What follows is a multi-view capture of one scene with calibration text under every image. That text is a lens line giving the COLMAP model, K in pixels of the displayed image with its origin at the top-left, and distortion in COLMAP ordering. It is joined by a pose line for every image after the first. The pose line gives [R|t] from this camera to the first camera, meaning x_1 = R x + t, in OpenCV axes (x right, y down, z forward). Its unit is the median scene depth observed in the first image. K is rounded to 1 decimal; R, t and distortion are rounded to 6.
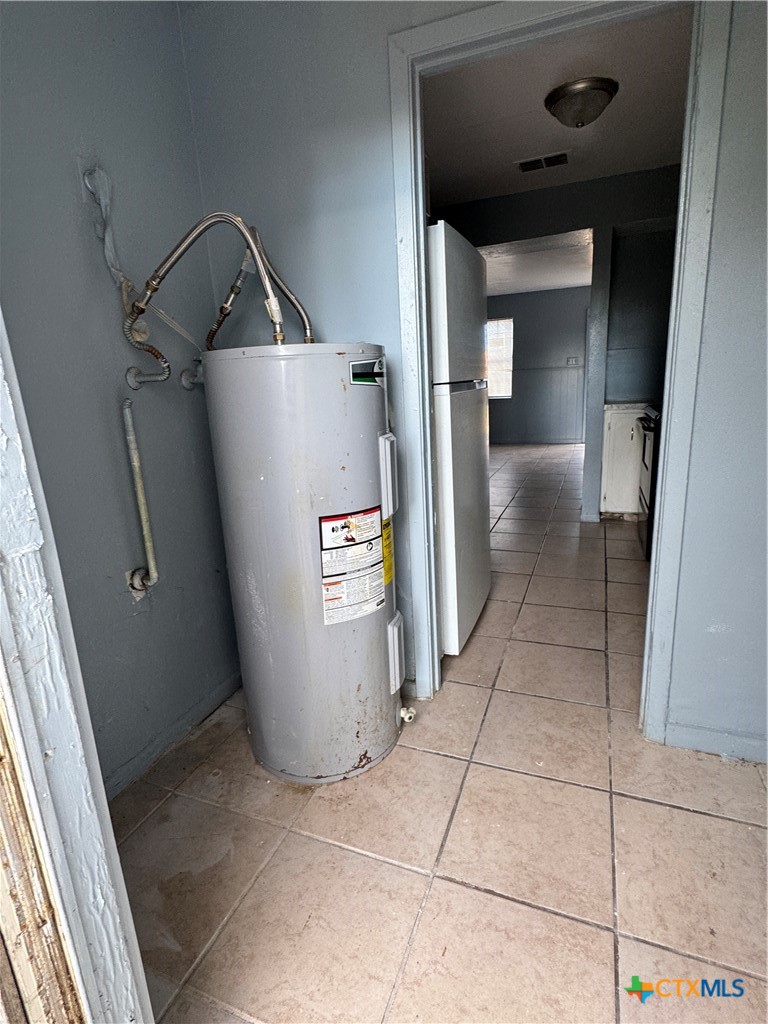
lens RADIAL K [[517.2, 0, 384.7], [0, 517.2, 514.5], [0, 0, 1]] dist [-0.005372, -0.000754]
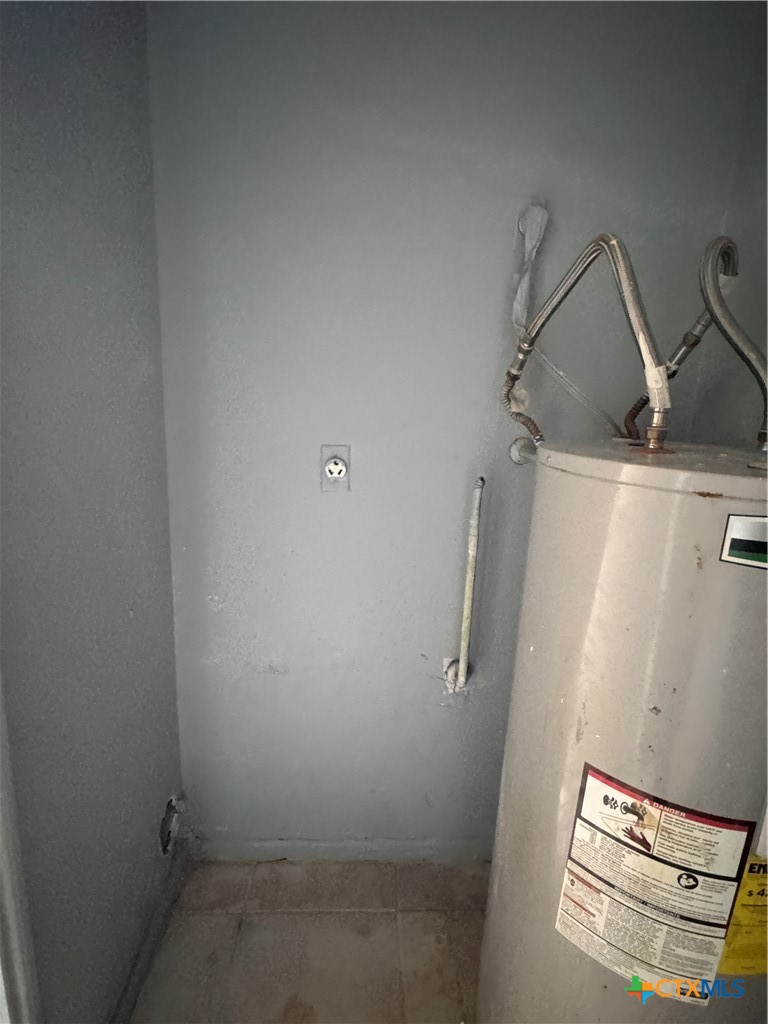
lens RADIAL K [[517.2, 0, 380.3], [0, 517.2, 506.9], [0, 0, 1]] dist [-0.005372, -0.000754]
pose [[0.412954, 0.259265, -0.873070, 0.177047], [-0.291936, 0.945724, 0.142757, -0.246982], [0.862695, 0.195929, 0.466230, 0.467299]]
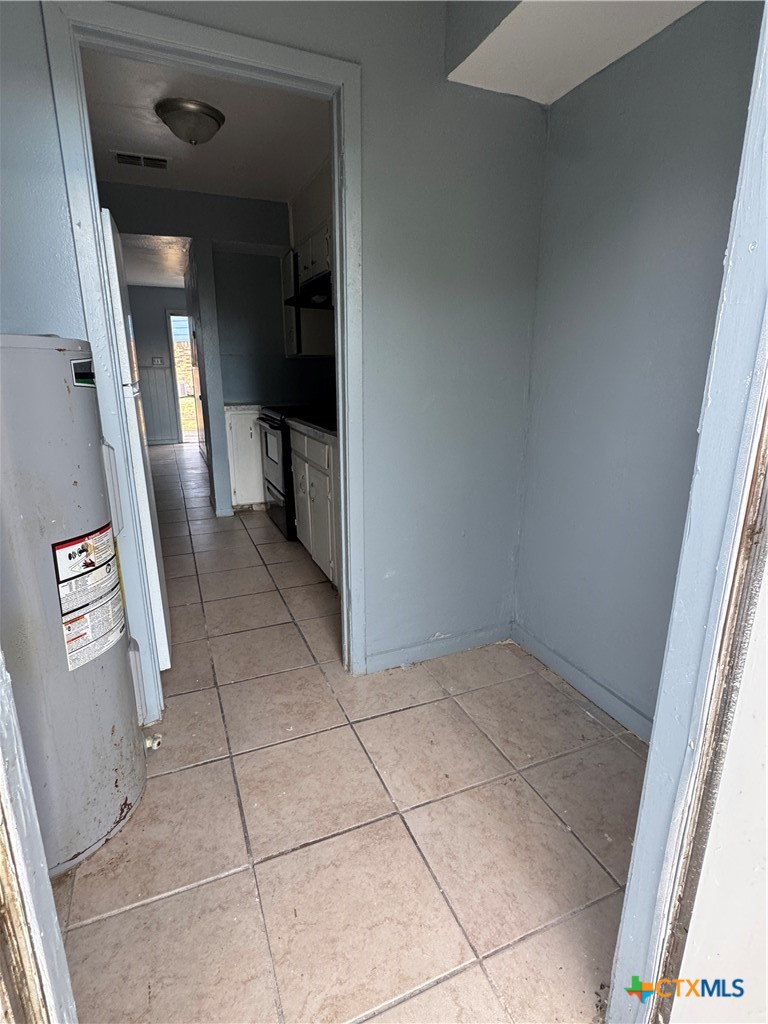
lens RADIAL K [[517.2, 0, 384.0], [0, 517.2, 510.5], [0, 0, 1]] dist [-0.005372, -0.000754]
pose [[0.706789, -0.135278, 0.694370, -0.295352], [0.139484, 0.988926, 0.050686, -0.015179], [-0.693537, 0.061029, 0.717831, 0.028762]]
